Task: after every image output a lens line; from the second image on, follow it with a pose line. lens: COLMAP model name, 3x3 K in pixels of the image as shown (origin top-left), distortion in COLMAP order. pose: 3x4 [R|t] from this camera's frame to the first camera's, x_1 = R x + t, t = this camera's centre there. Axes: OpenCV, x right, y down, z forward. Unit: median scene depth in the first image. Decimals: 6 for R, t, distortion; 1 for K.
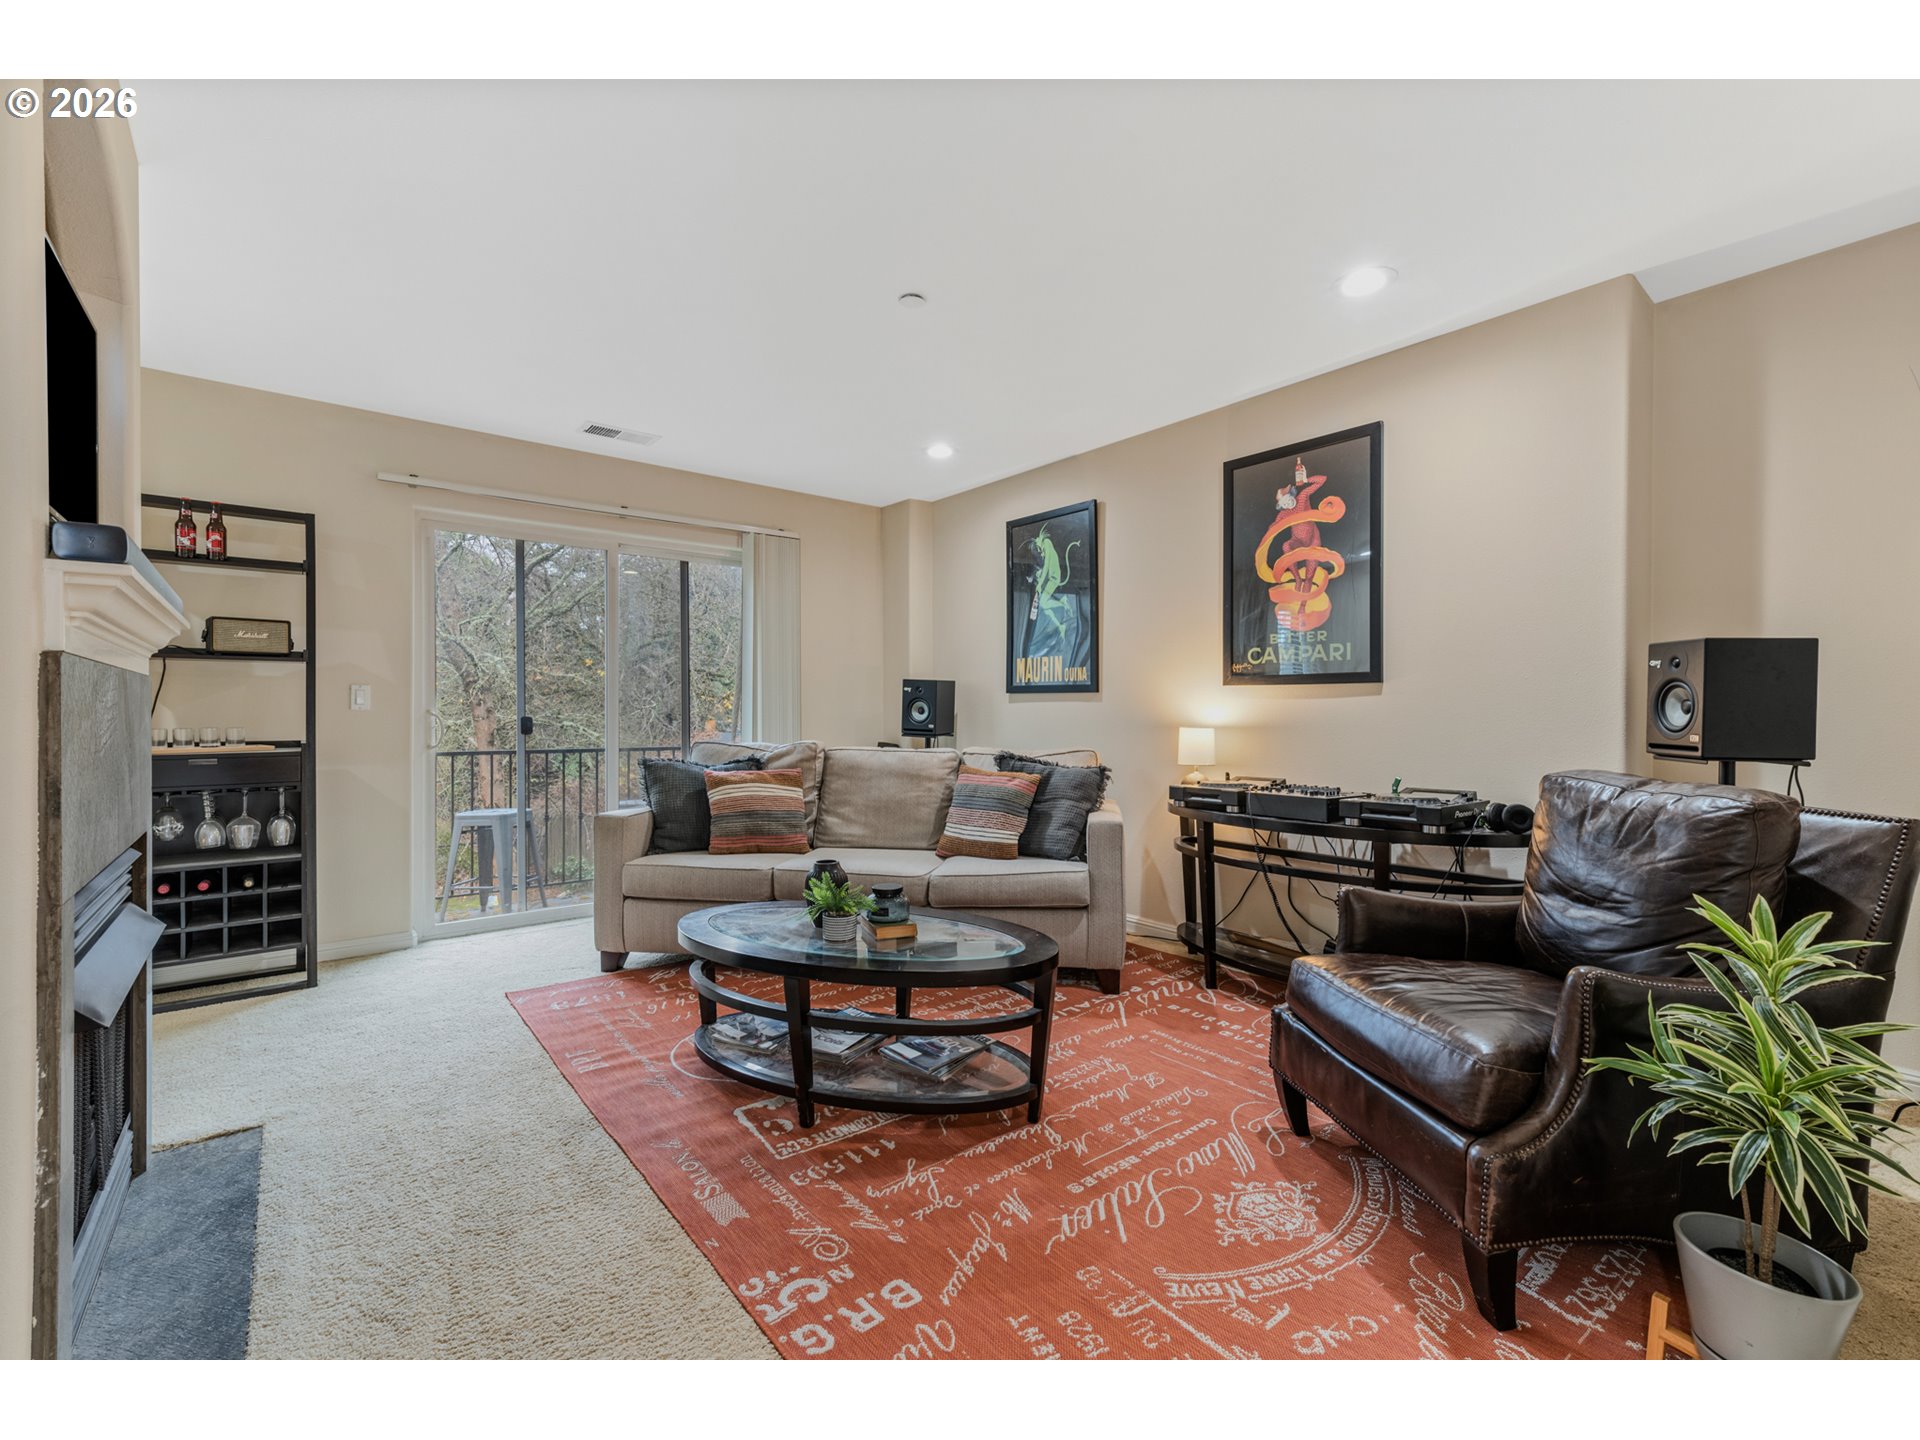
lens RADIAL K [[829.6, 0, 972.5], [0, 829.6, 711.7], [0, 0, 1]] dist [0.007891, 0.000045]
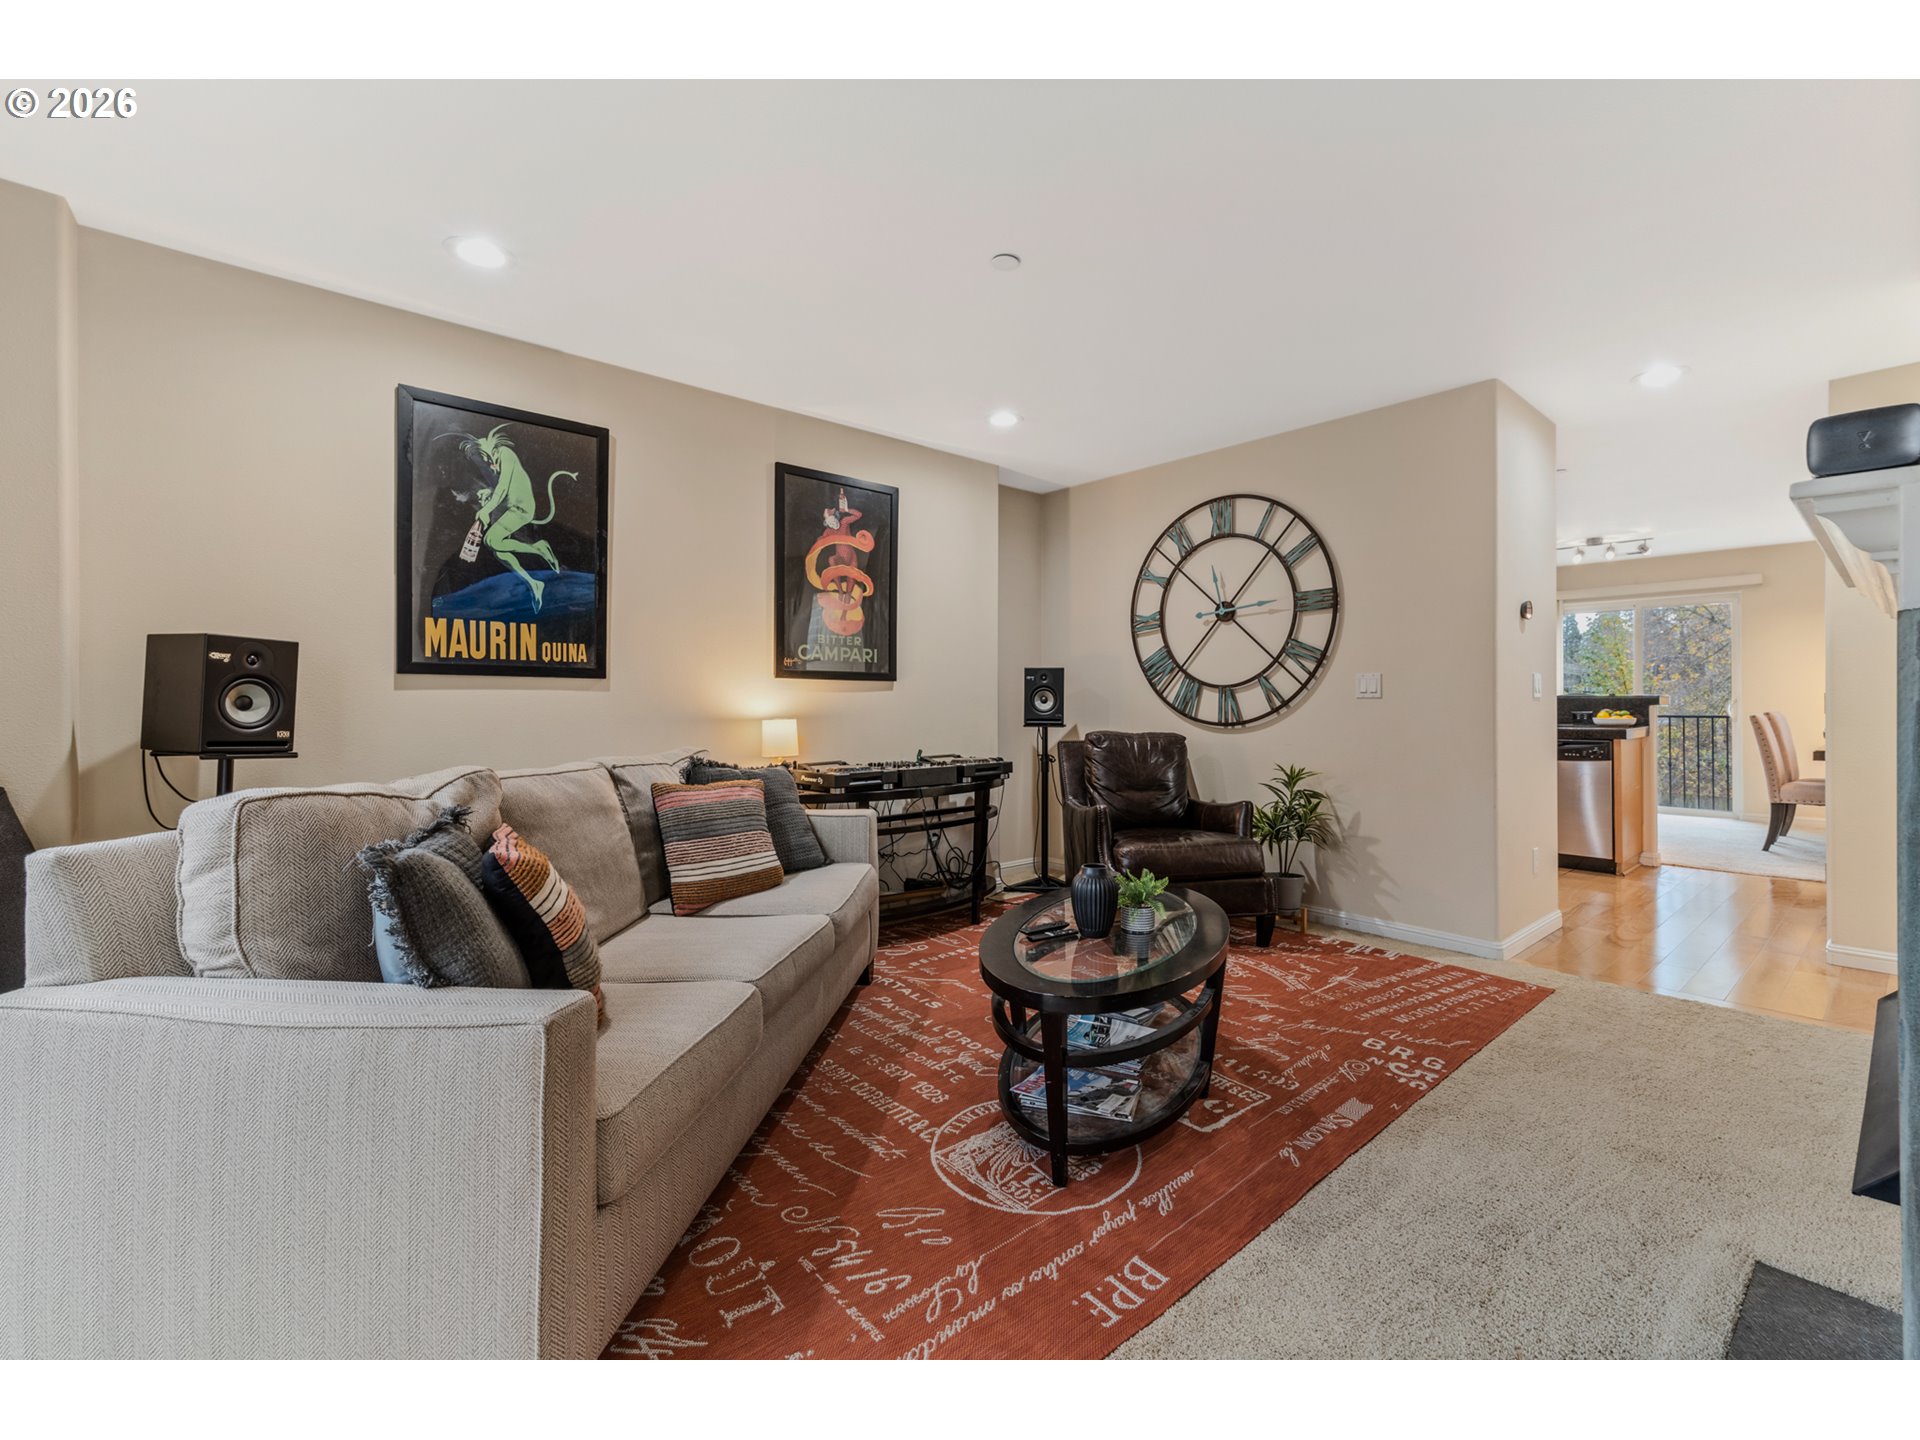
lens RADIAL K [[829.6, 0, 989.3], [0, 829.6, 696.1], [0, 0, 1]] dist [0.007891, 0.000045]
pose [[-0.047516, 0.009781, 0.998823, -0.797435], [0.004783, 0.999943, -0.009565, 0.002193], [-0.998859, 0.004323, -0.047560, 0.848880]]
